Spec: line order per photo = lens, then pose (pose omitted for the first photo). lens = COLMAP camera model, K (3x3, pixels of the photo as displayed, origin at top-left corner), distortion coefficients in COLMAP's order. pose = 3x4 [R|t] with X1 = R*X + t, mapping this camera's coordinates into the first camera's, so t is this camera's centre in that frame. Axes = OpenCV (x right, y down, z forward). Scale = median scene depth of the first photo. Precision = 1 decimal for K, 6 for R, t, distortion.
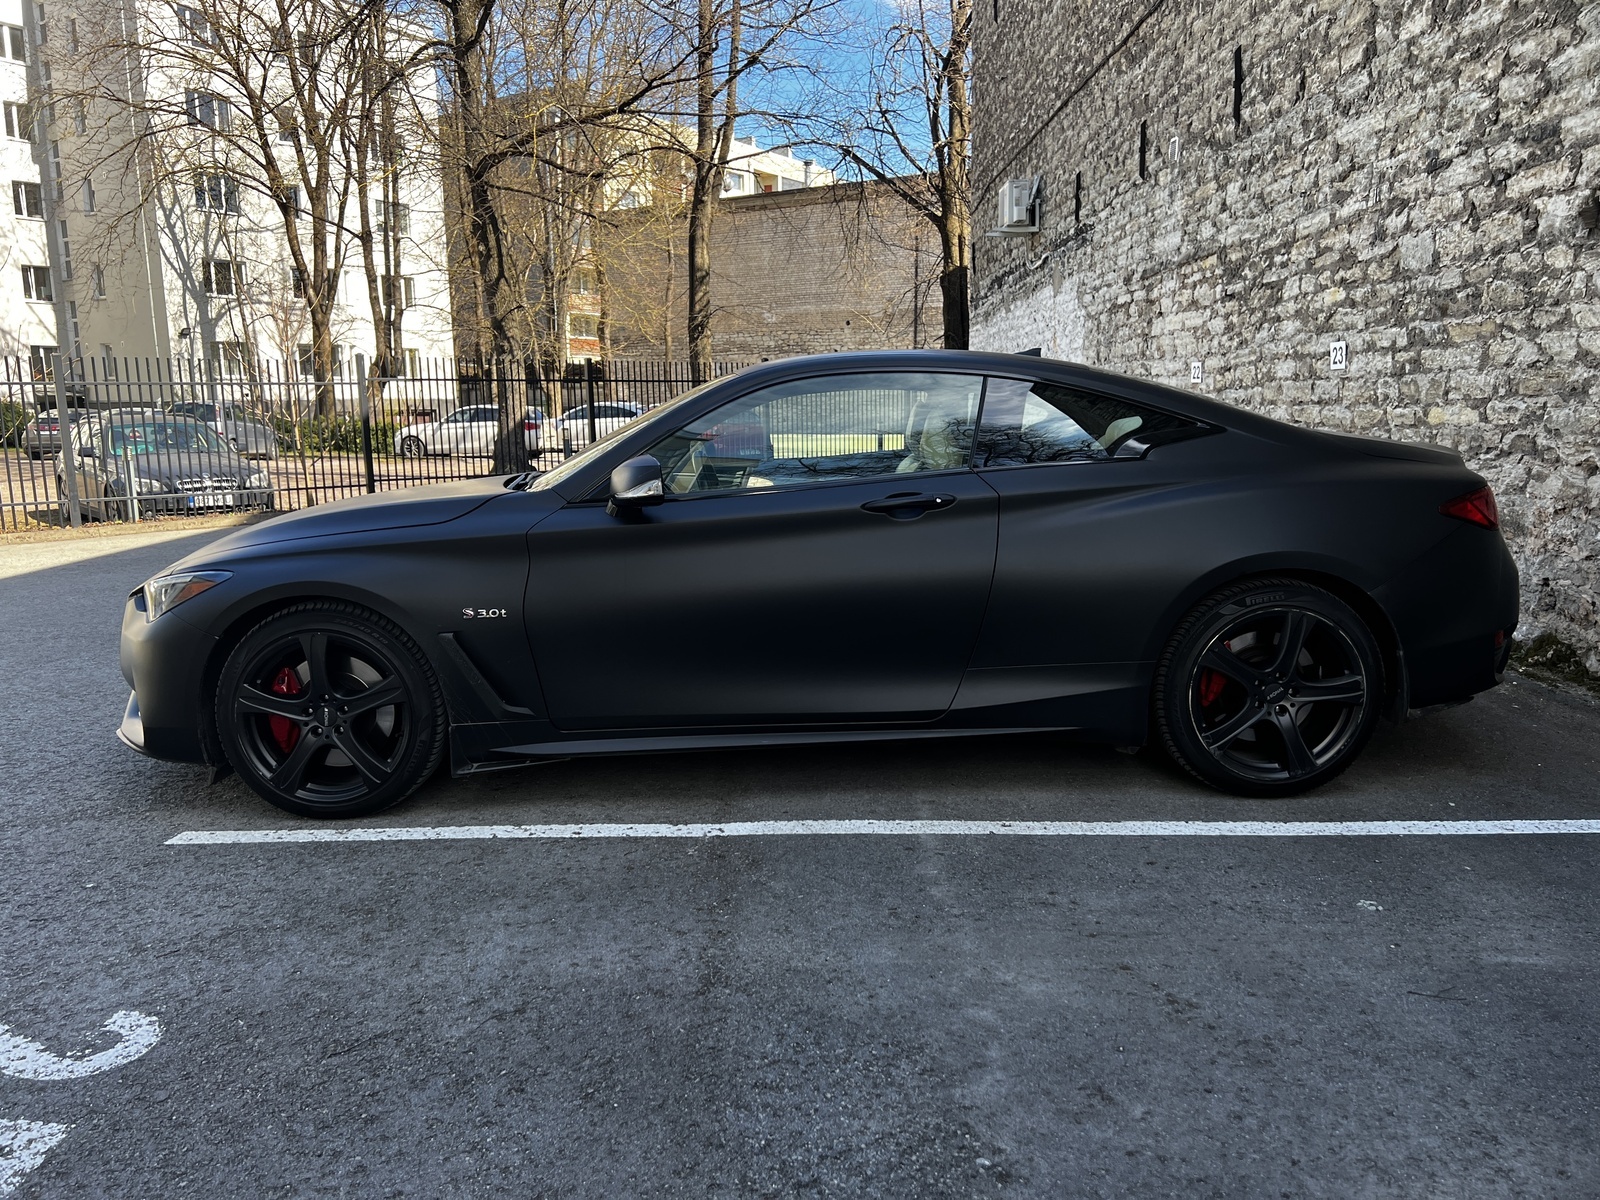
lens RADIAL K [[1181.9, 0, 797.3], [0, 1181.9, 609.1], [0, 0, 1]] dist [0.044197, -0.048225]
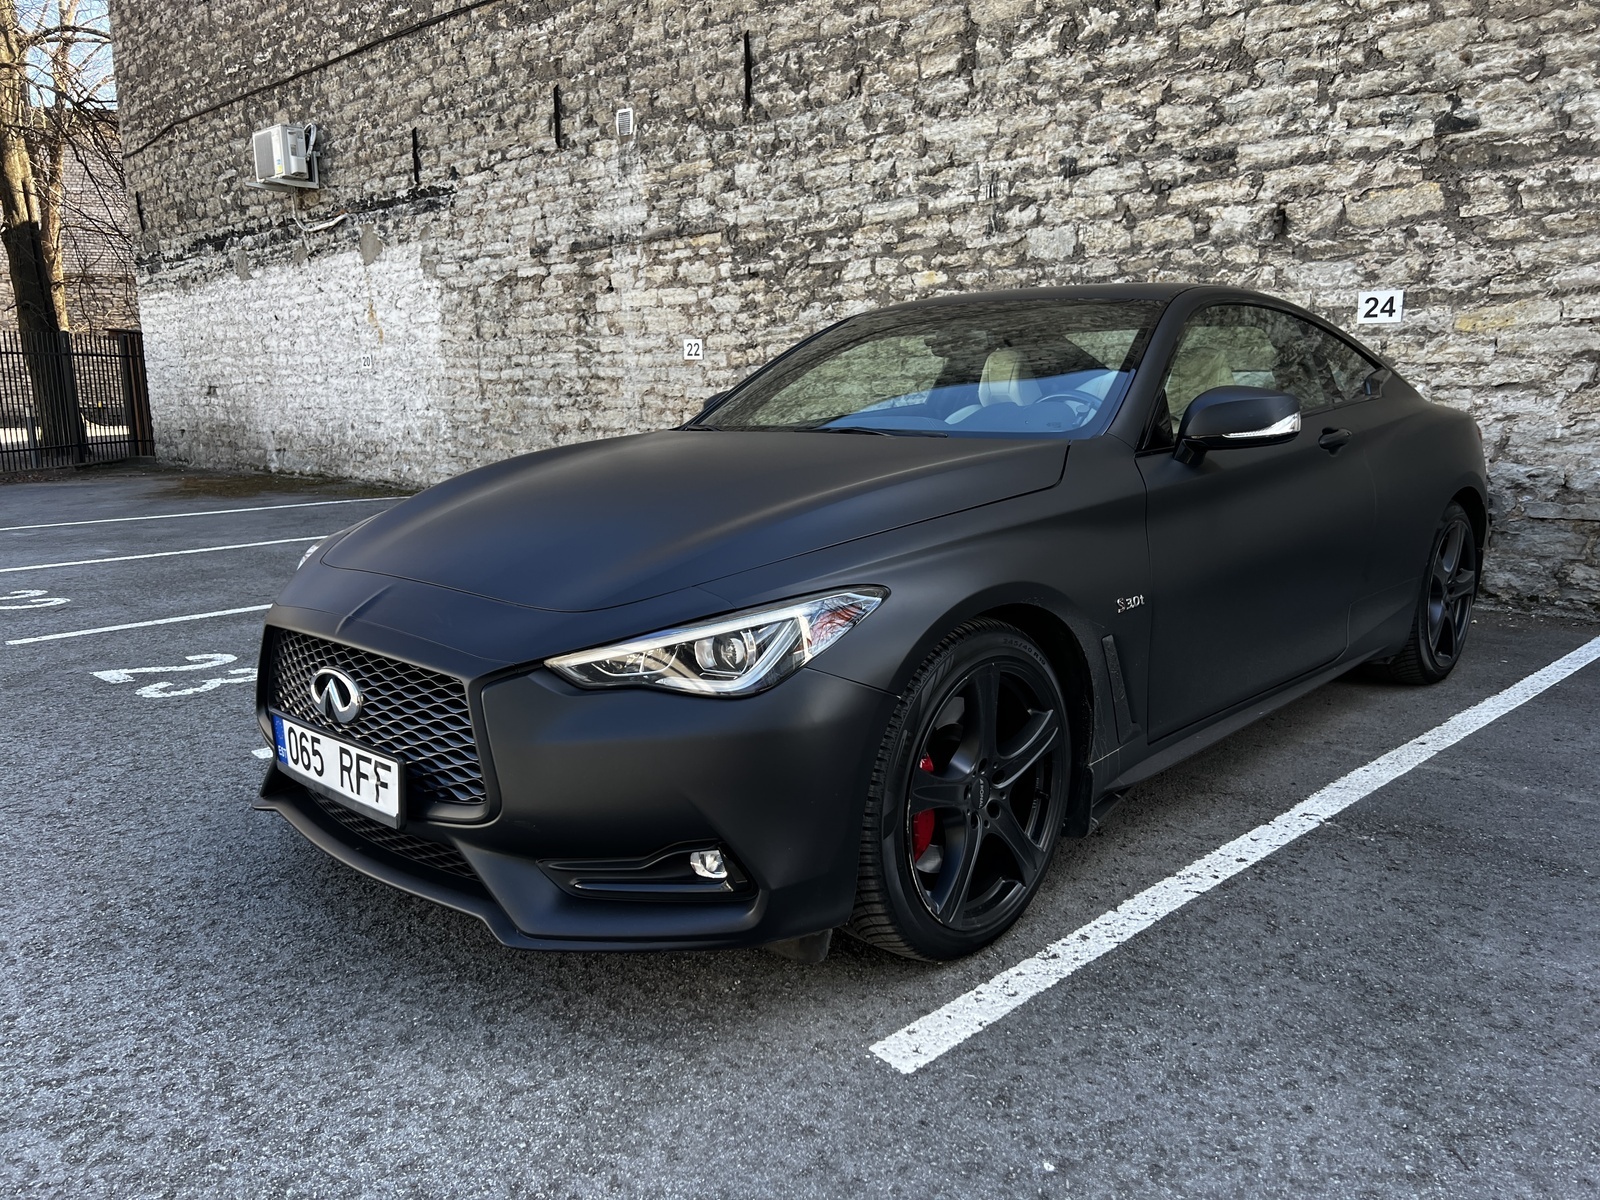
lens RADIAL K [[1181.9, 0, 807.2], [0, 1181.9, 604.7], [0, 0, 1]] dist [0.044197, -0.048225]
pose [[0.695111, -0.114261, 0.709765, -0.459768], [0.117695, 0.992055, 0.044440, -0.022669], [-0.709203, 0.052645, 0.703036, 0.320147]]
